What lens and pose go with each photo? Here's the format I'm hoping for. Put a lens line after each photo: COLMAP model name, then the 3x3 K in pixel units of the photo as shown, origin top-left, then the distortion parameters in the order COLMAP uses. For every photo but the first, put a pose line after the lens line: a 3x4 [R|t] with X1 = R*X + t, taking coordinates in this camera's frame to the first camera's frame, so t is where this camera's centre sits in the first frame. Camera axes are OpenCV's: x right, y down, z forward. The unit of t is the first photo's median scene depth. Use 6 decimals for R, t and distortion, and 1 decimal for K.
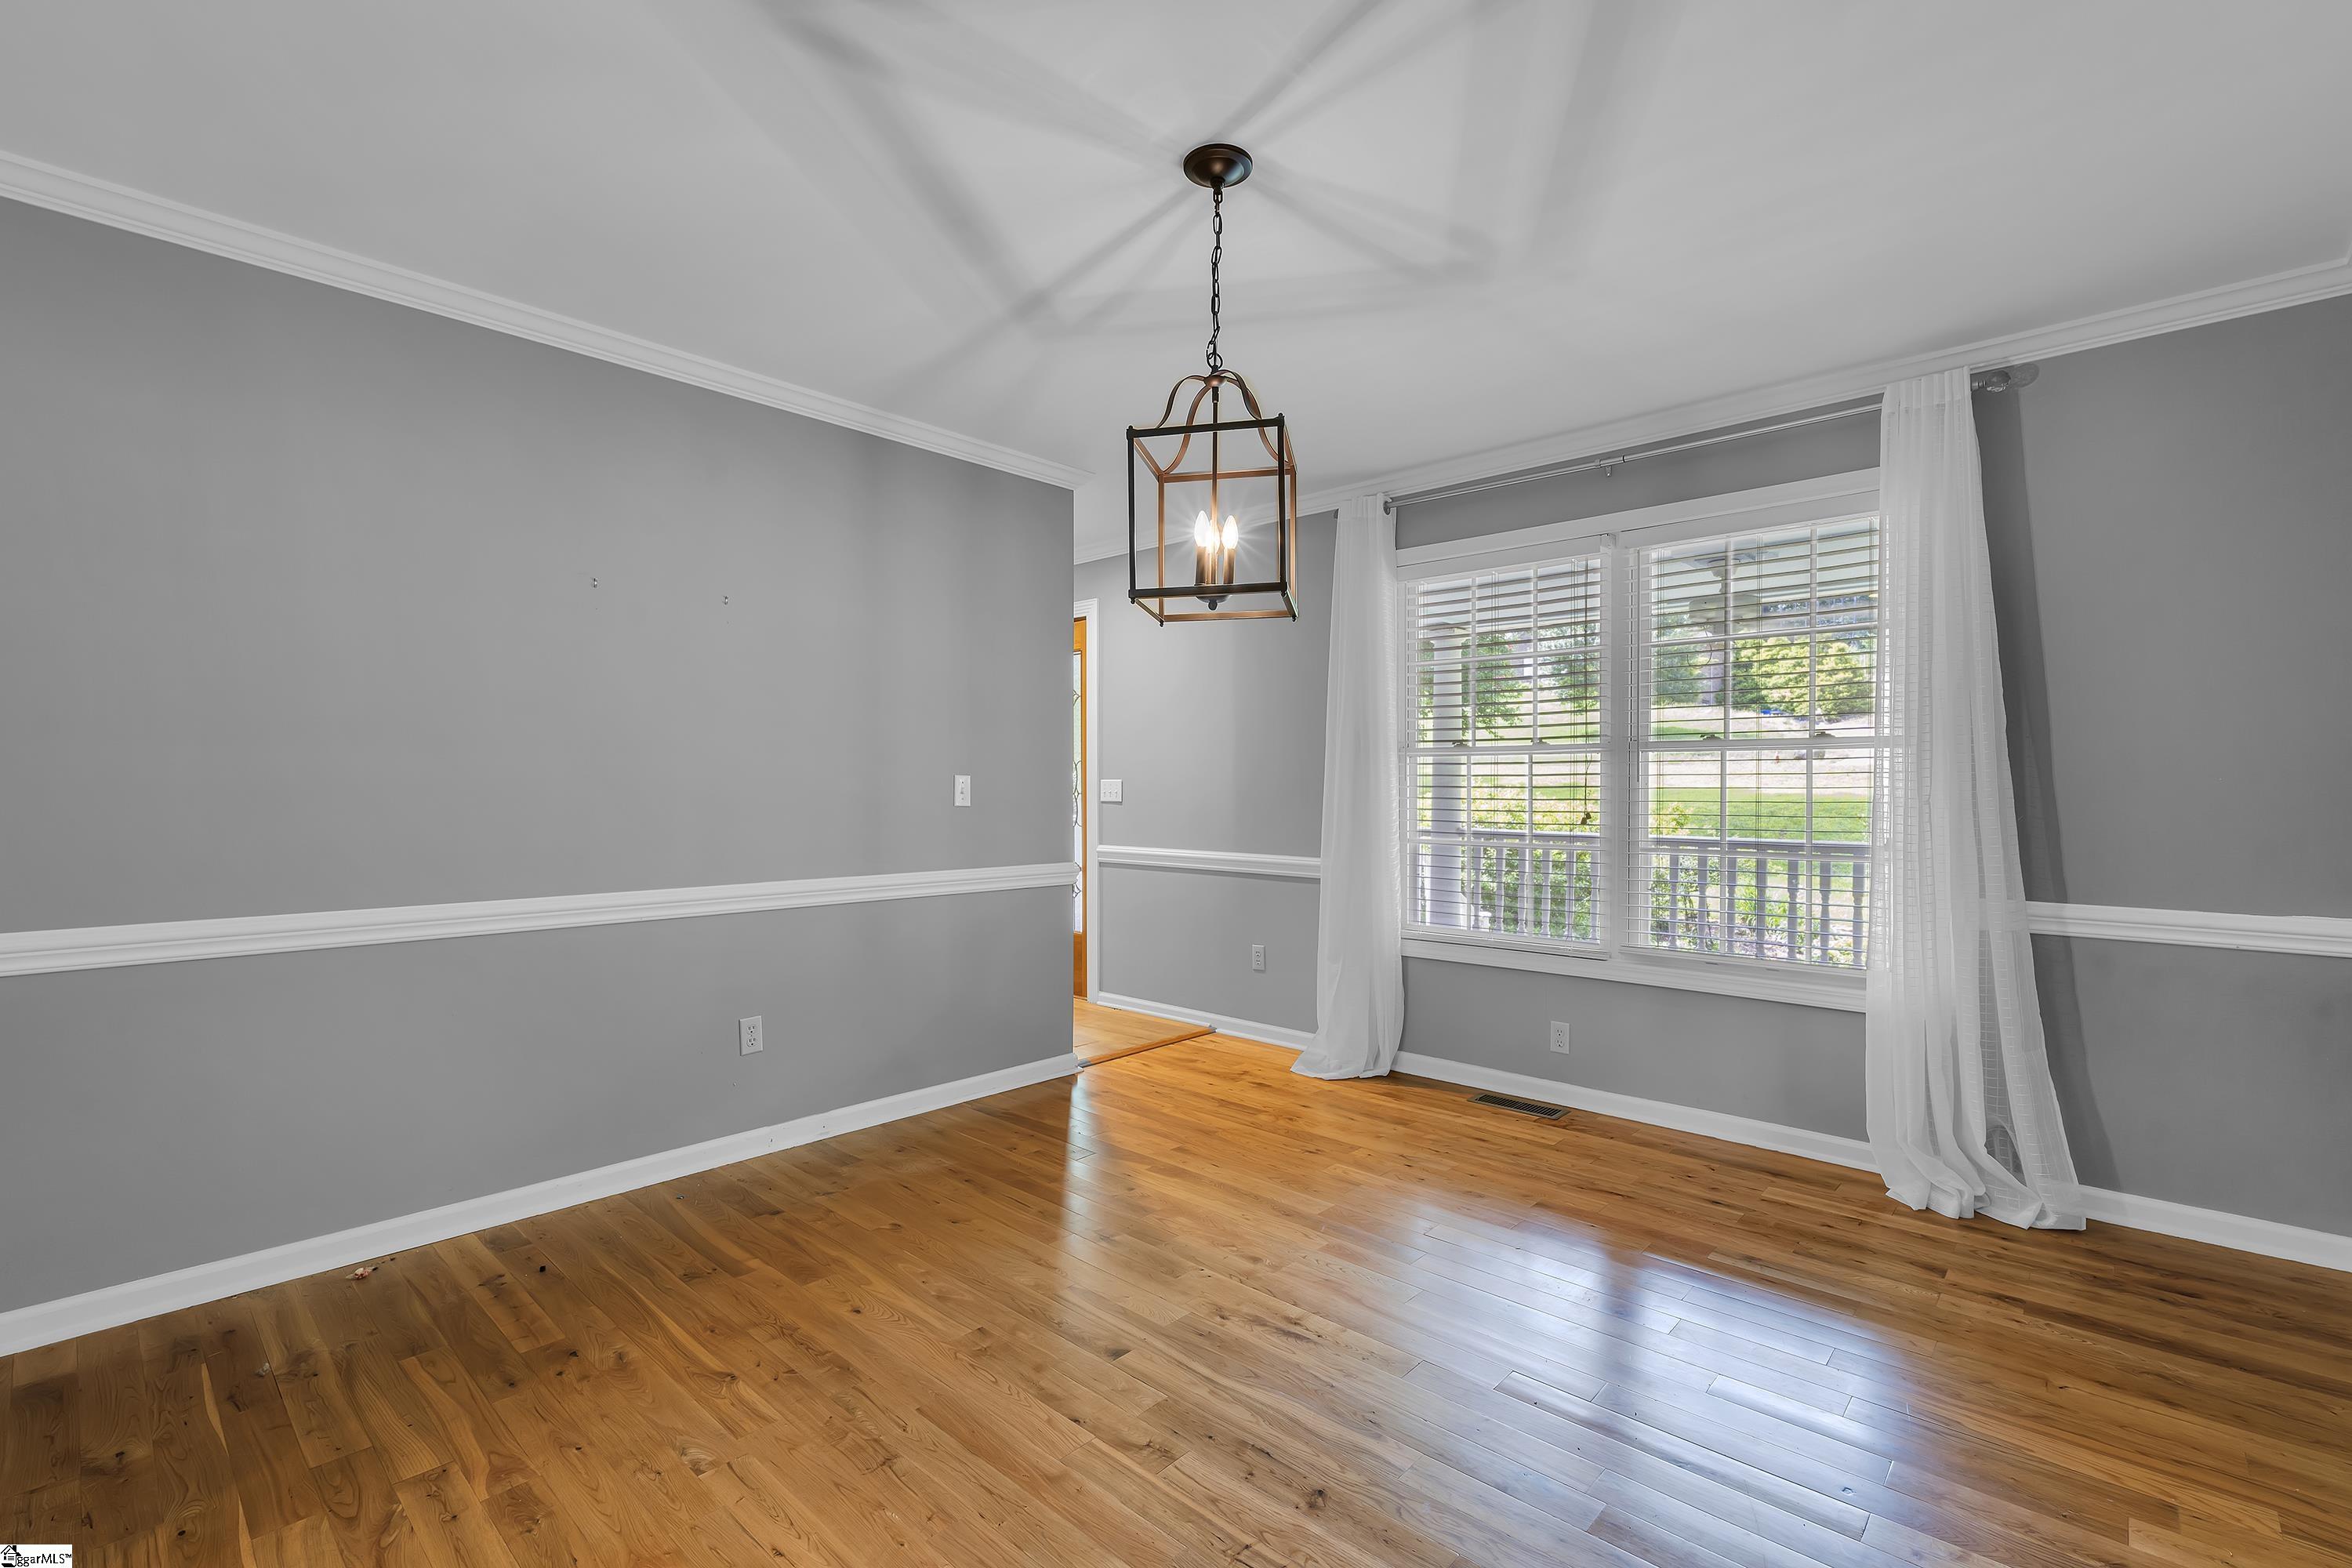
lens RADIAL K [[1032.2, 0, 1177.4], [0, 1032.2, 784.5], [0, 0, 1]] dist [-0.007792, 0.000644]
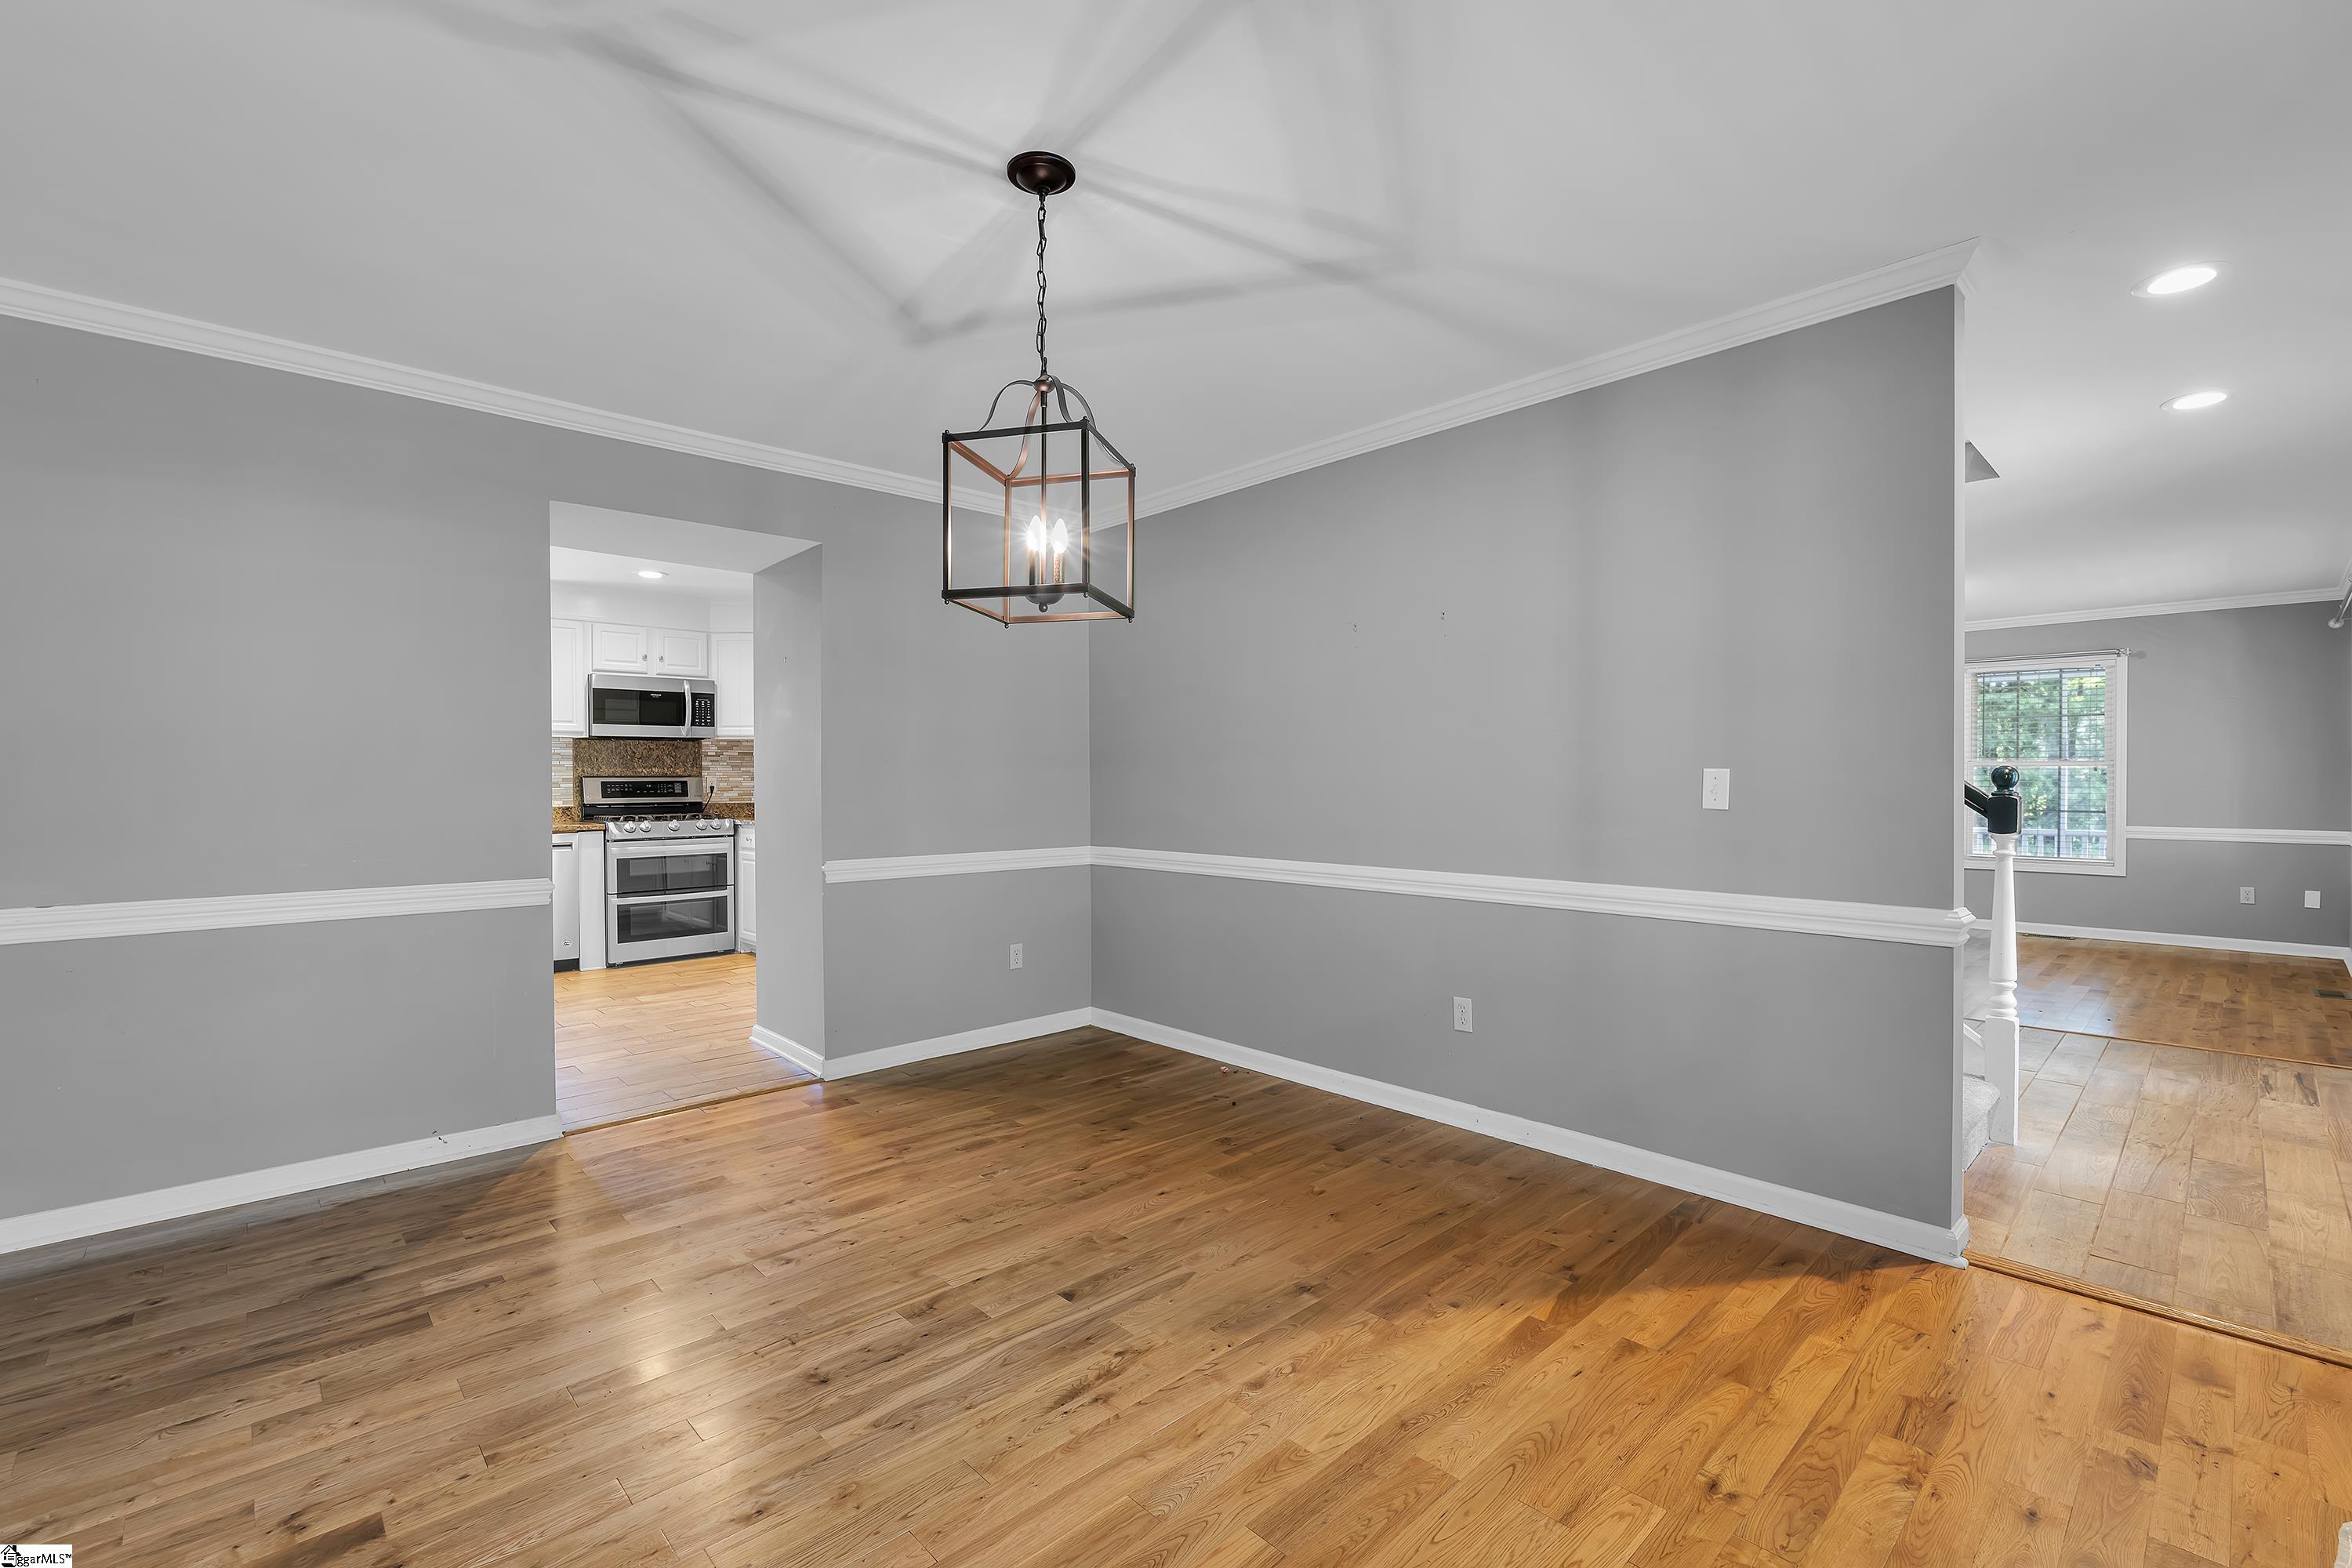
lens RADIAL K [[1032.2, 0, 1188.9], [0, 1032.2, 779.8], [0, 0, 1]] dist [-0.007792, 0.000644]
pose [[-0.062274, -0.001019, -0.998059, 0.862030], [0.001878, 0.999998, -0.001138, 0.000347], [0.998057, -0.001945, -0.062272, 0.997200]]
